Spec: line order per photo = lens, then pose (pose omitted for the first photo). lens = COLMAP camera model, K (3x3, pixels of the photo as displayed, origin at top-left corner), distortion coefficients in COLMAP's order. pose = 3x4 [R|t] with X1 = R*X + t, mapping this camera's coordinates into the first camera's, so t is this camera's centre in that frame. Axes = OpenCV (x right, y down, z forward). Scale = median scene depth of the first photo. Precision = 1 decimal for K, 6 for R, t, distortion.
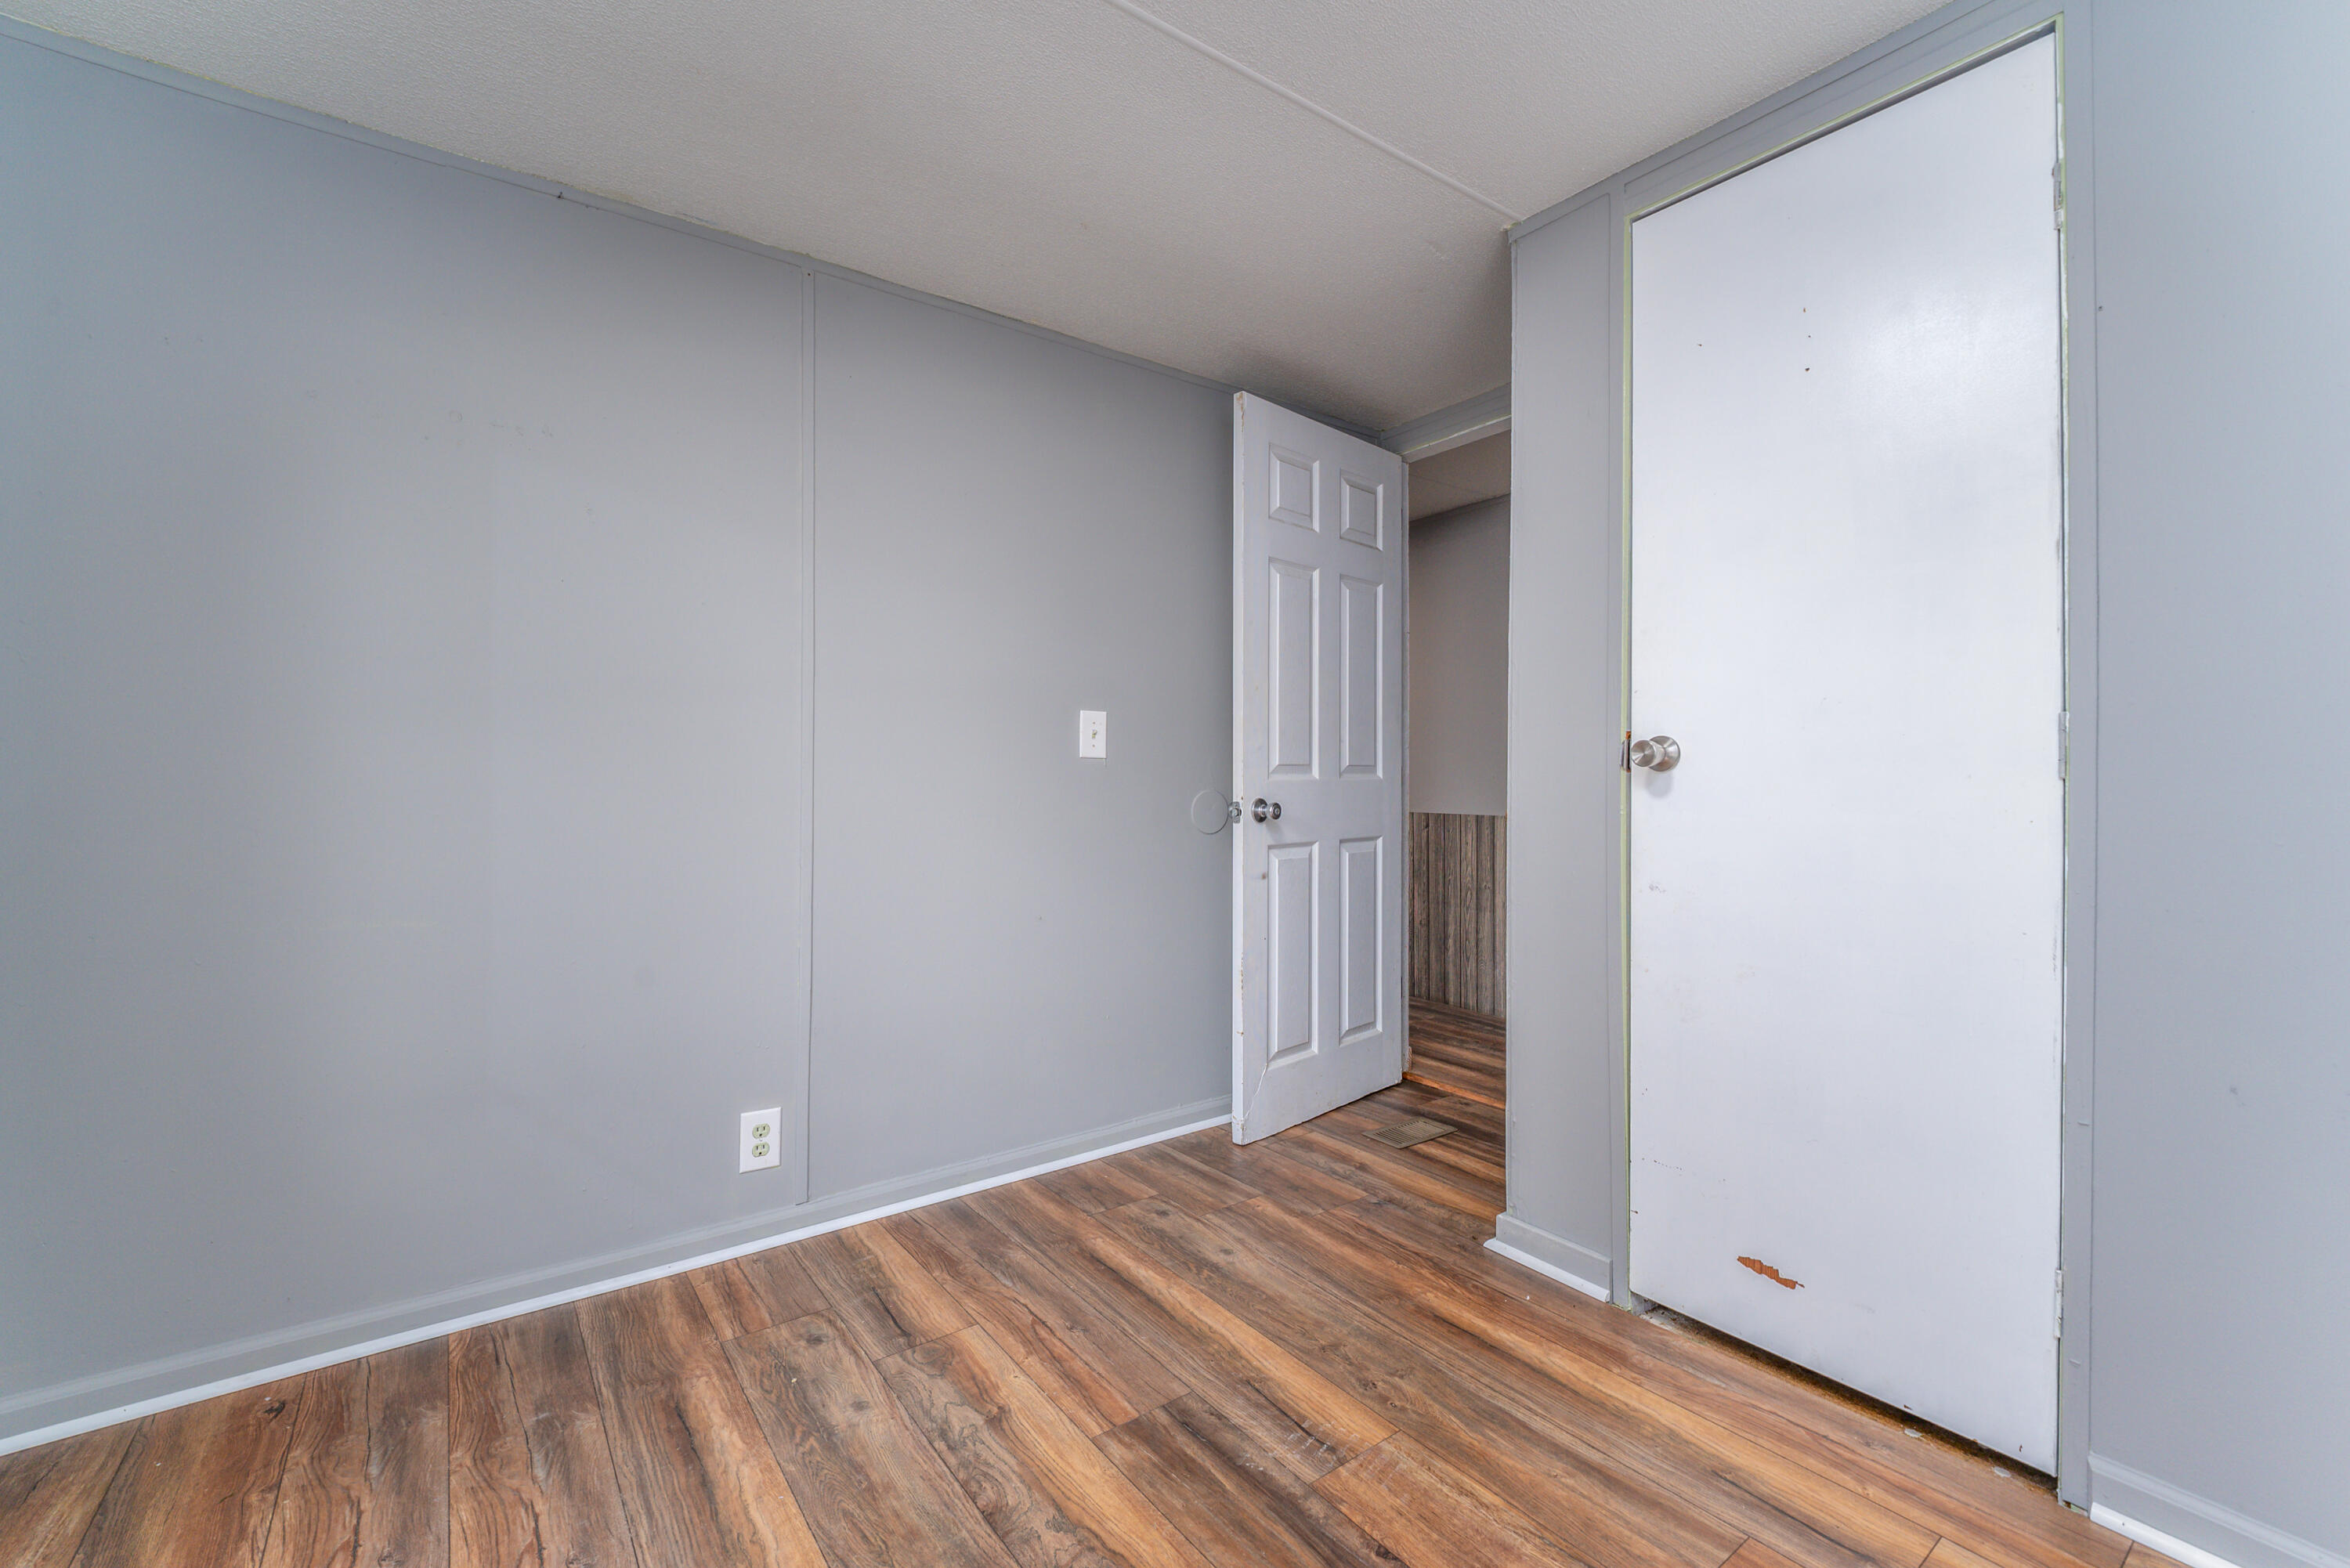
lens RADIAL K [[976.6, 0, 1175.5], [0, 976.6, 779.5], [0, 0, 1]] dist [-0.007114, -0.003189]
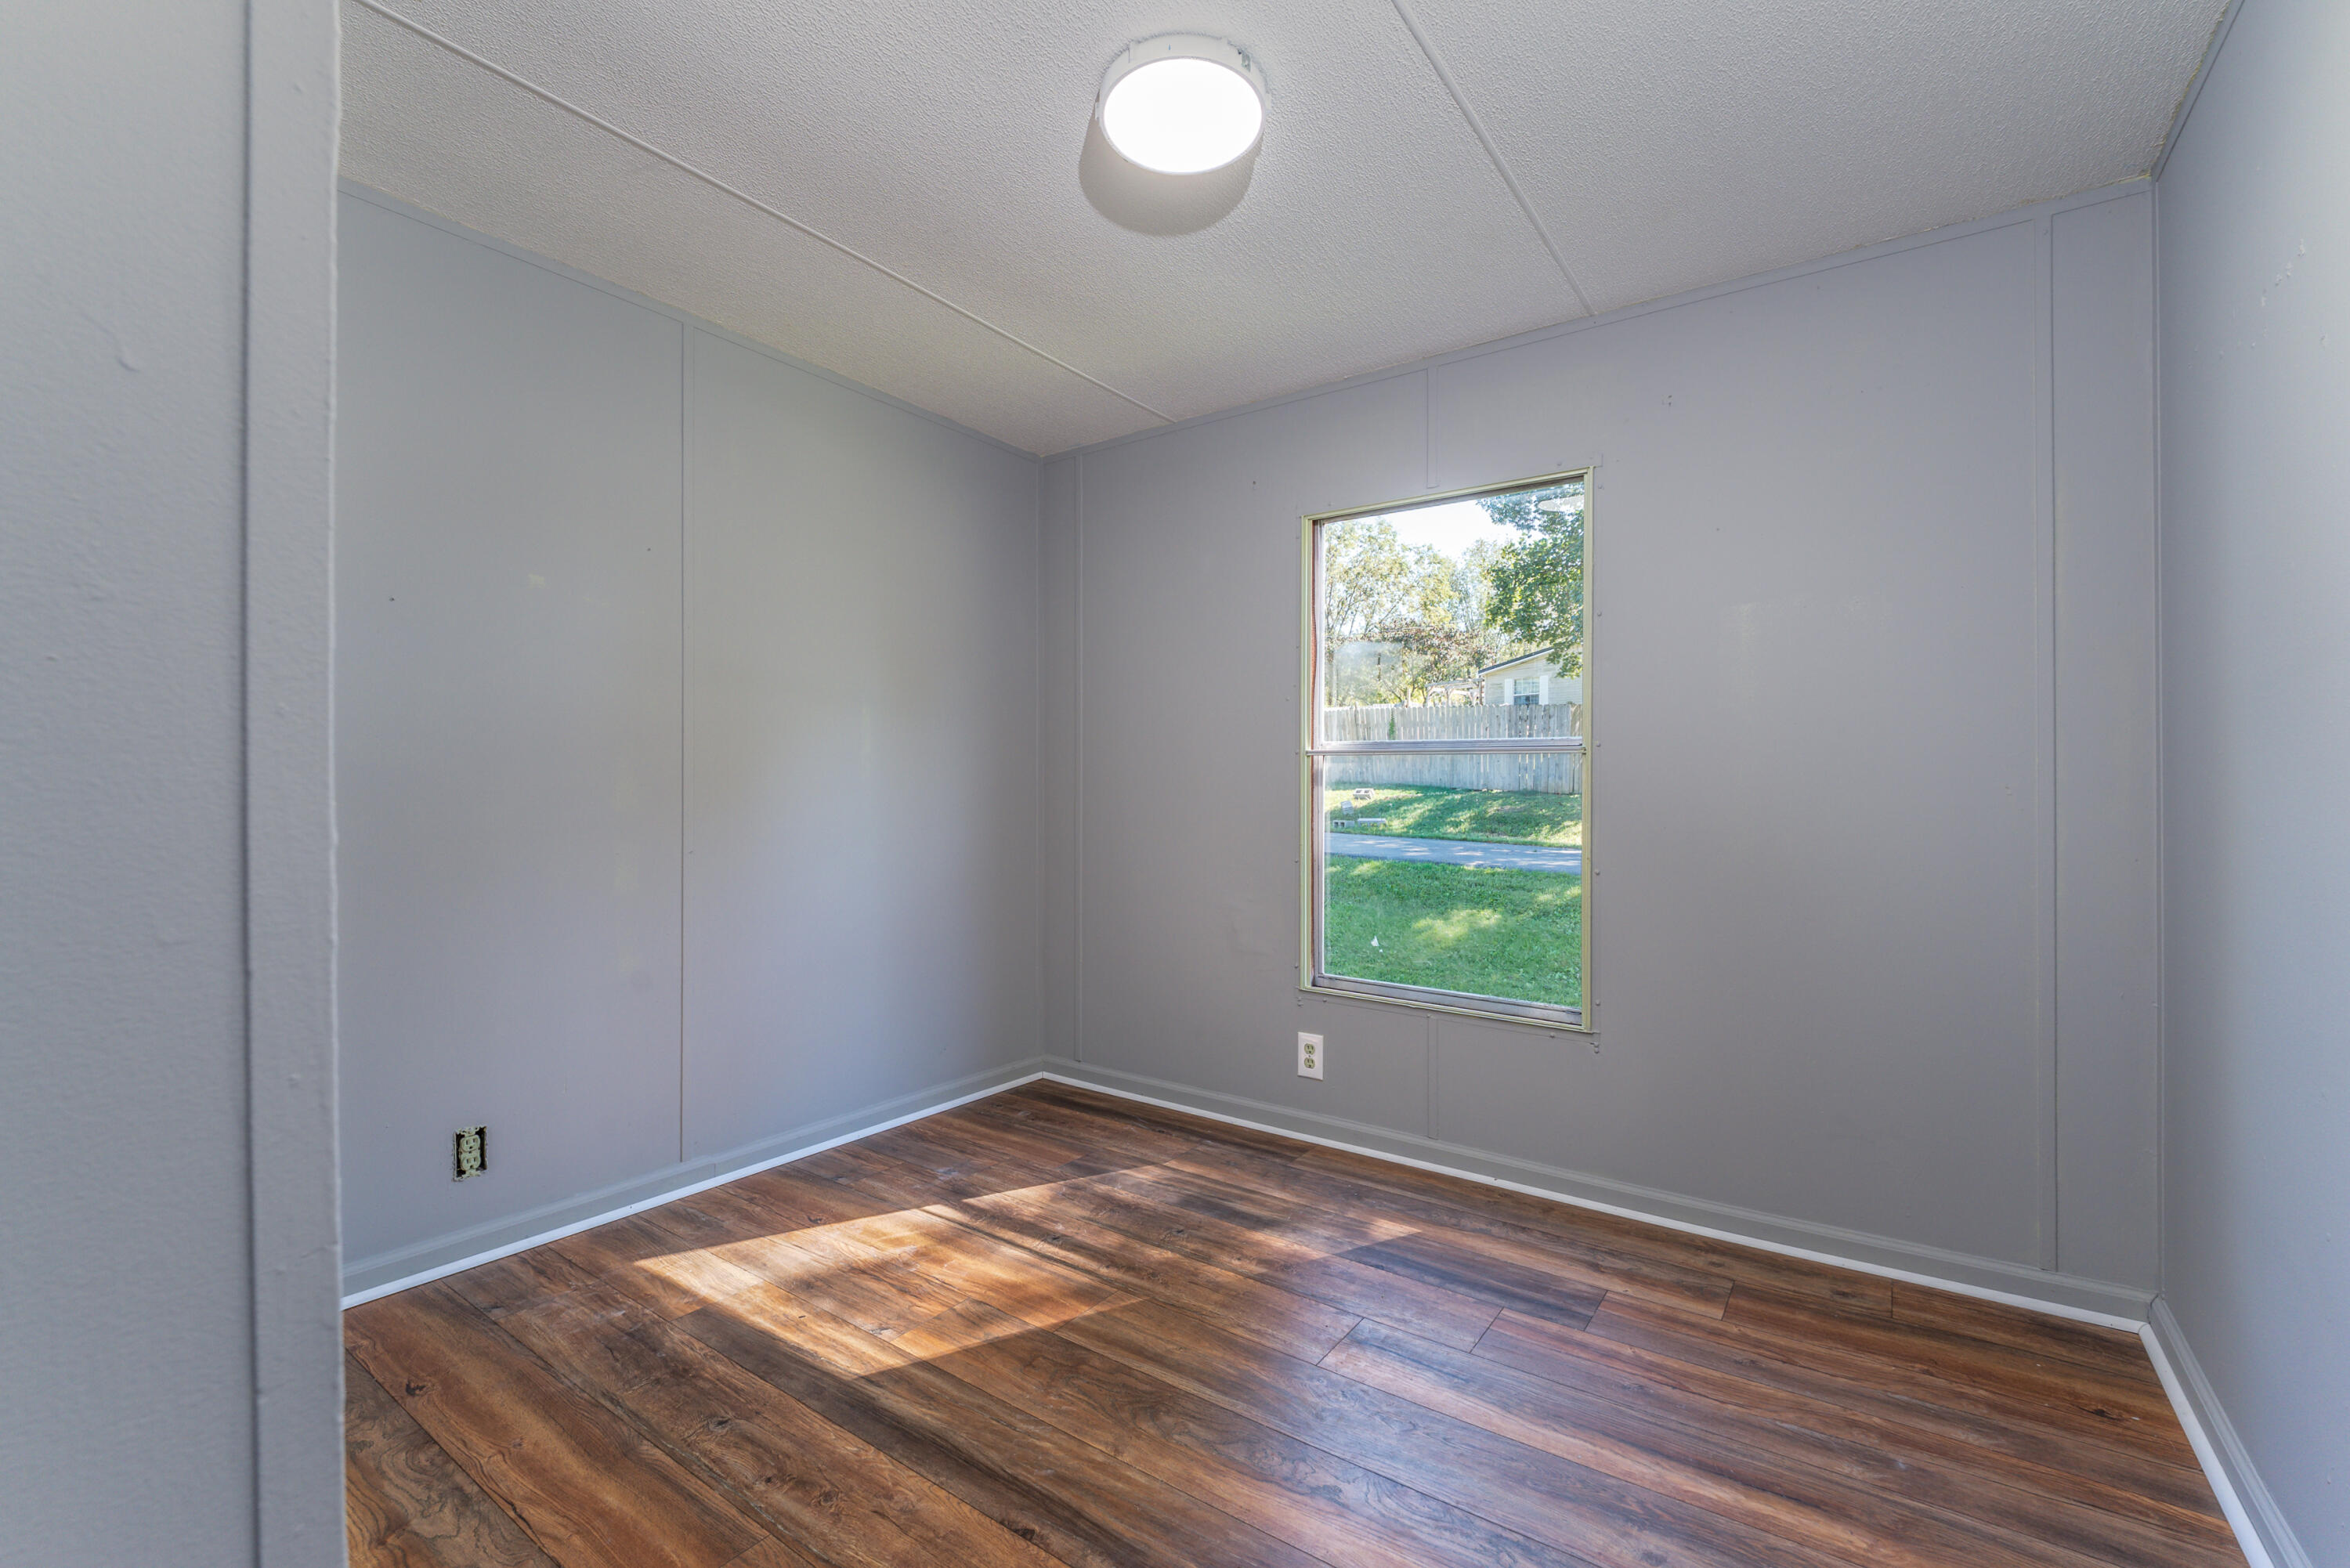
lens RADIAL K [[976.6, 0, 1176.0], [0, 976.6, 788.0], [0, 0, 1]] dist [-0.007114, -0.003189]
pose [[-0.949992, -0.005264, -0.312230, 0.366214], [-0.005028, 0.999986, -0.001562, -0.002580], [0.312234, 0.000086, -0.950005, 1.903547]]
